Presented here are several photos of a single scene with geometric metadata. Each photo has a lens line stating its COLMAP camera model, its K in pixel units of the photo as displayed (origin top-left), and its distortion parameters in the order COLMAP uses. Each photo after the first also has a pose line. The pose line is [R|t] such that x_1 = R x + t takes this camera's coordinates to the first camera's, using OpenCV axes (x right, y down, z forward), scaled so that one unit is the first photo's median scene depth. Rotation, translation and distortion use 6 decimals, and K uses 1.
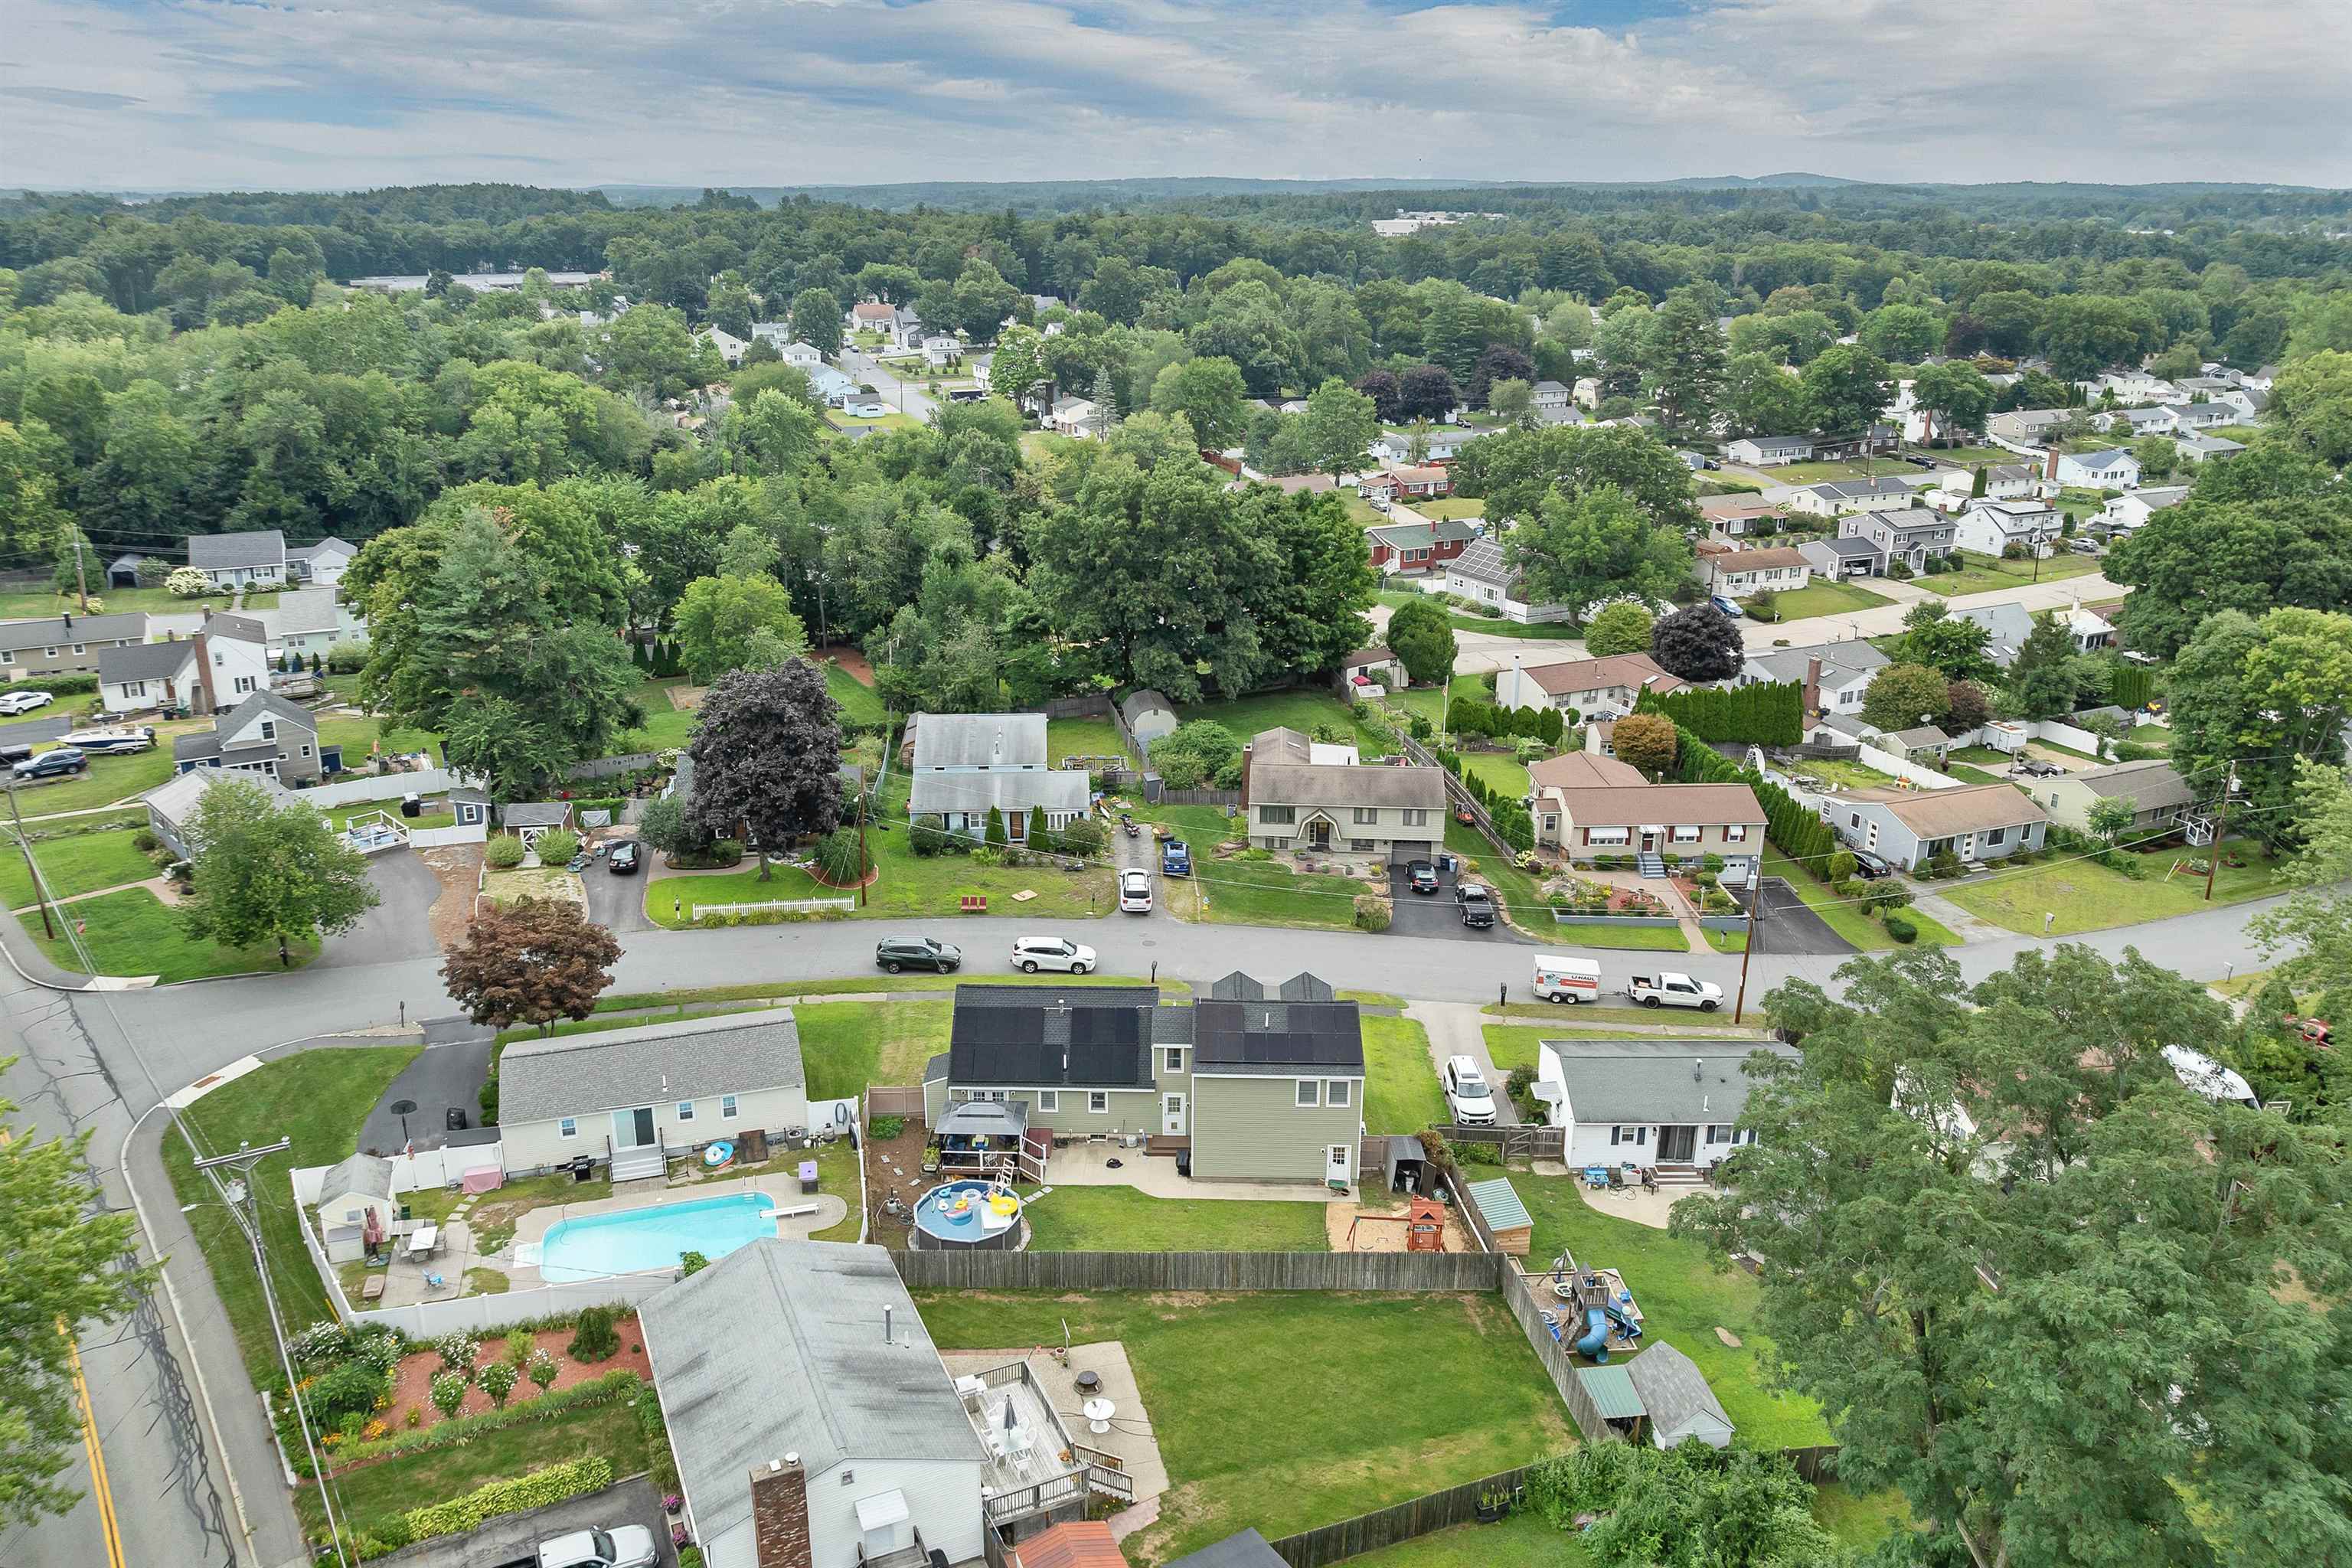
lens RADIAL K [[1729.1, 0, 1176.0], [0, 1729.1, 784.0], [0, 0, 1]] dist [-0.032576, 0.010200]
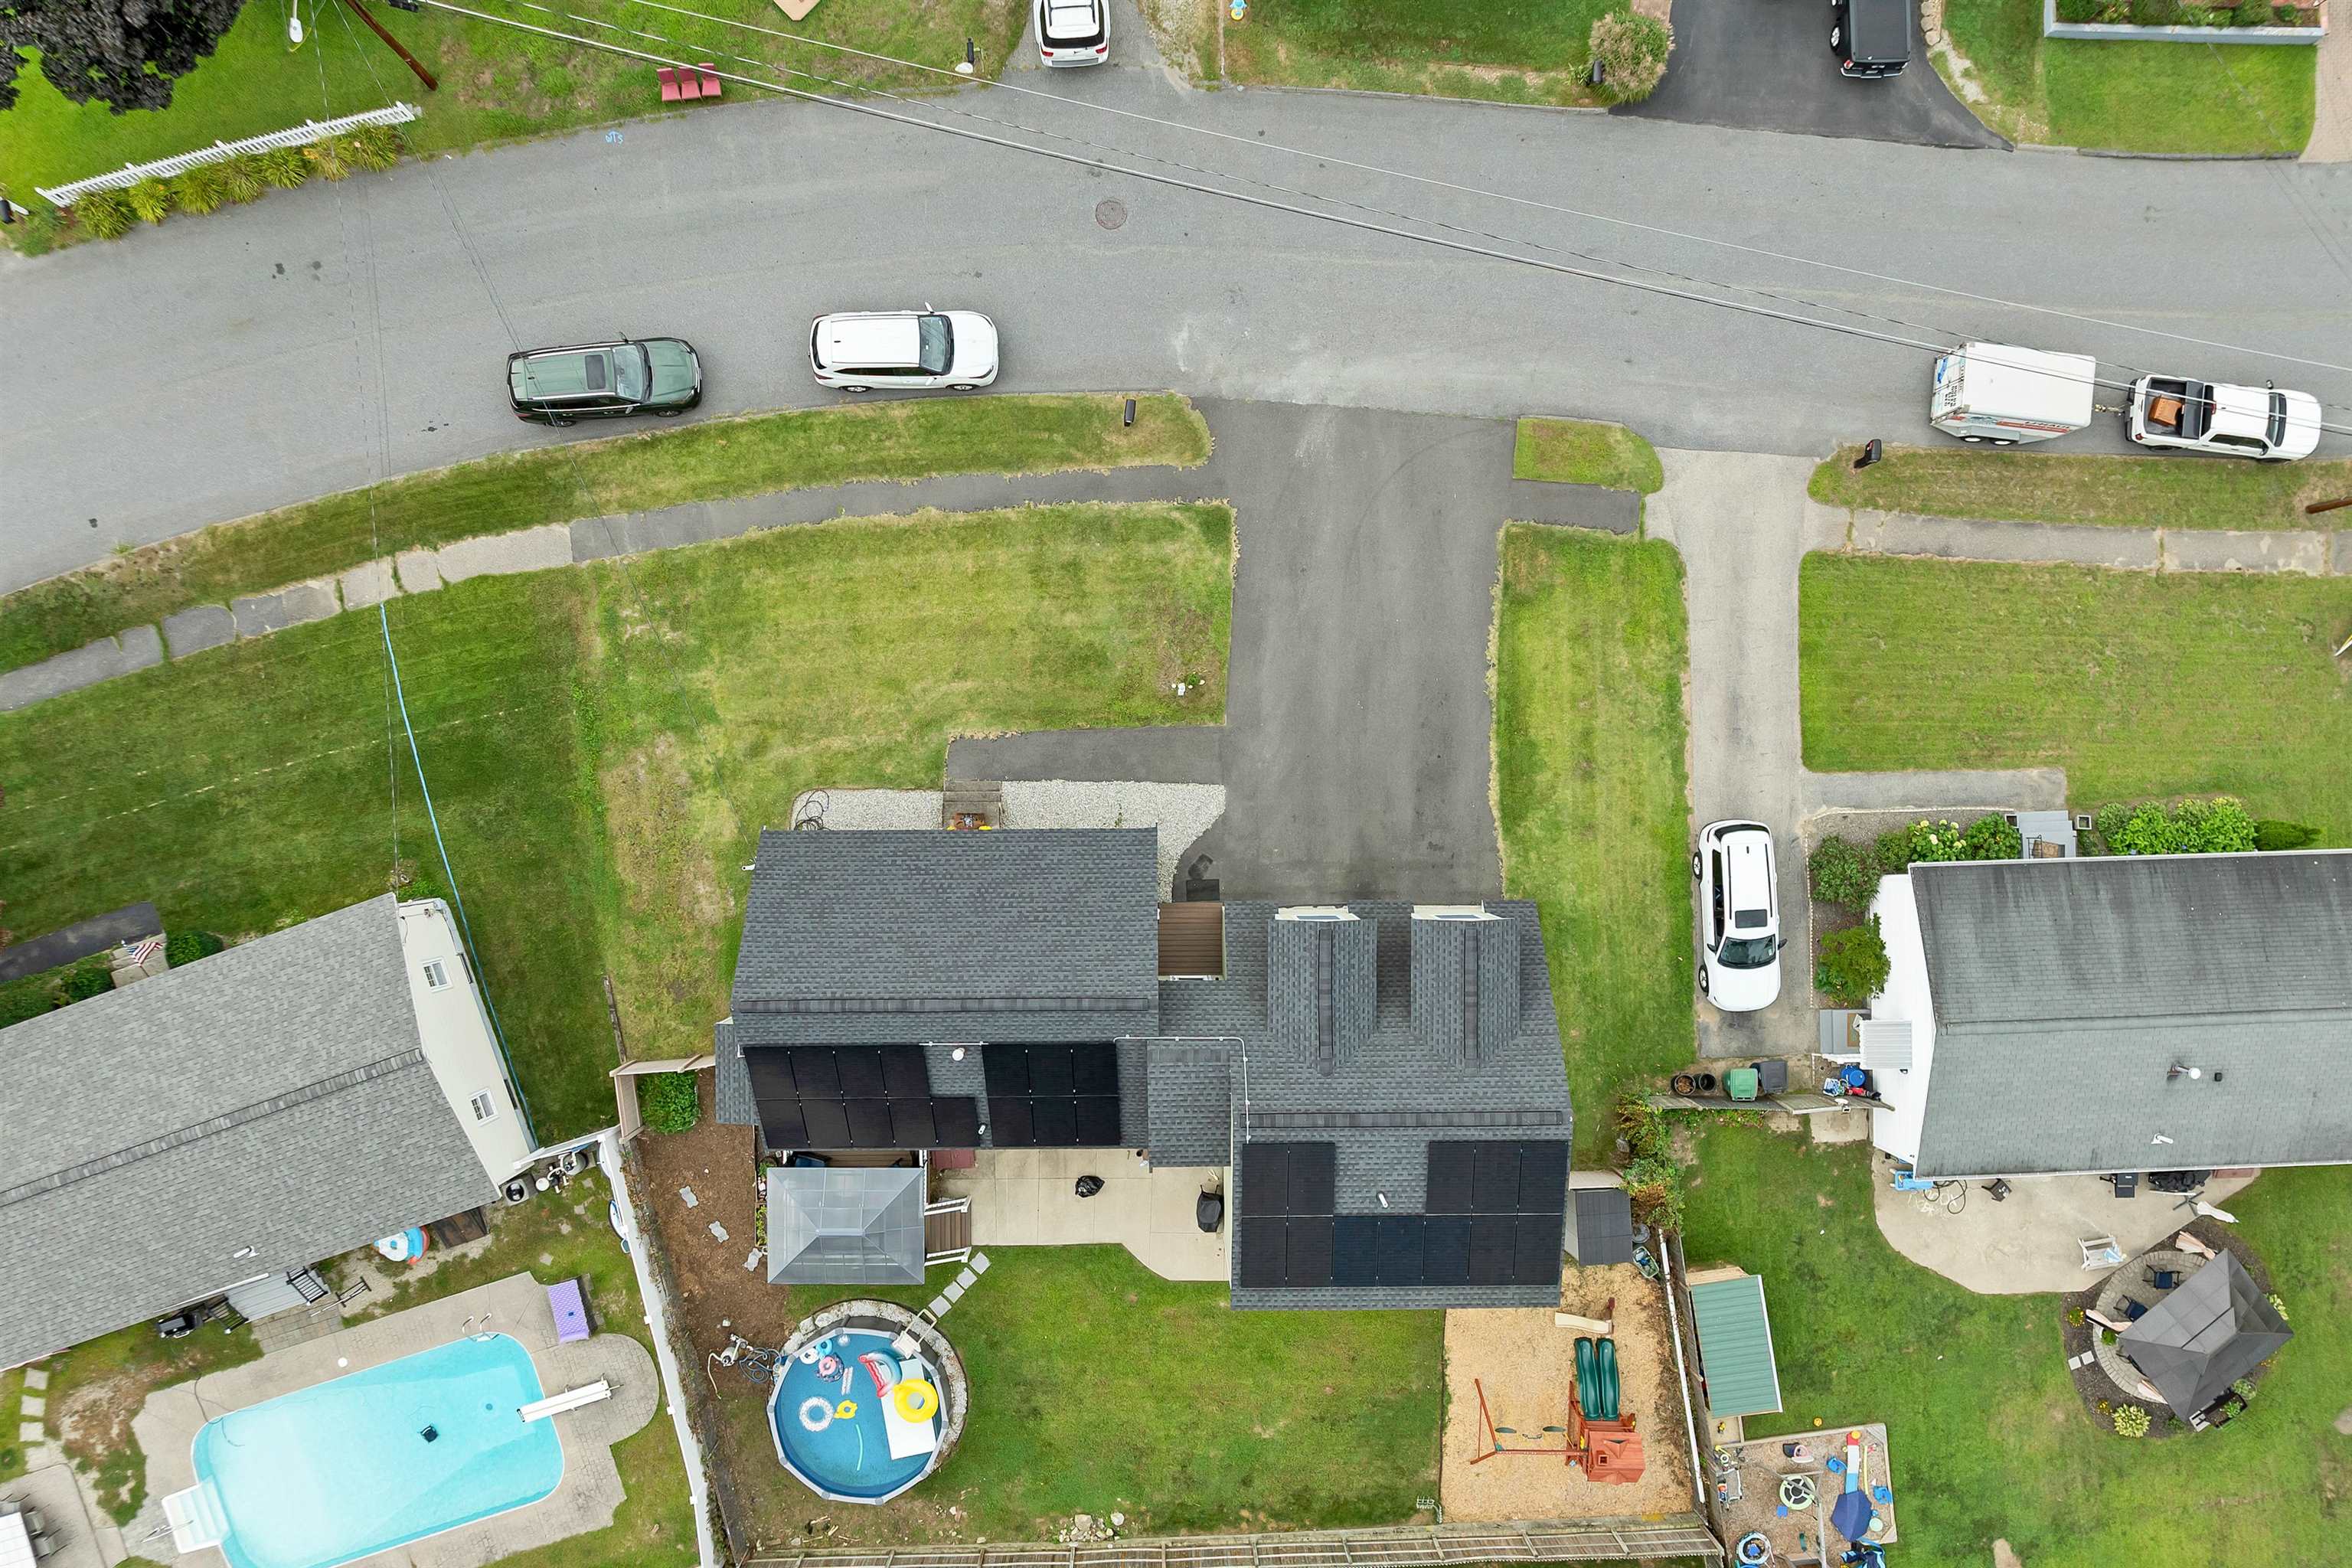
lens RADIAL K [[1729.1, 0, 1176.0], [0, 1729.1, 784.0], [0, 0, 1]] dist [-0.032576, 0.010200]
pose [[0.999646, -0.026403, 0.003225, -0.004922], [0.005382, 0.319499, 0.947571, -0.341602], [-0.026050, -0.947219, 0.319528, 0.878326]]
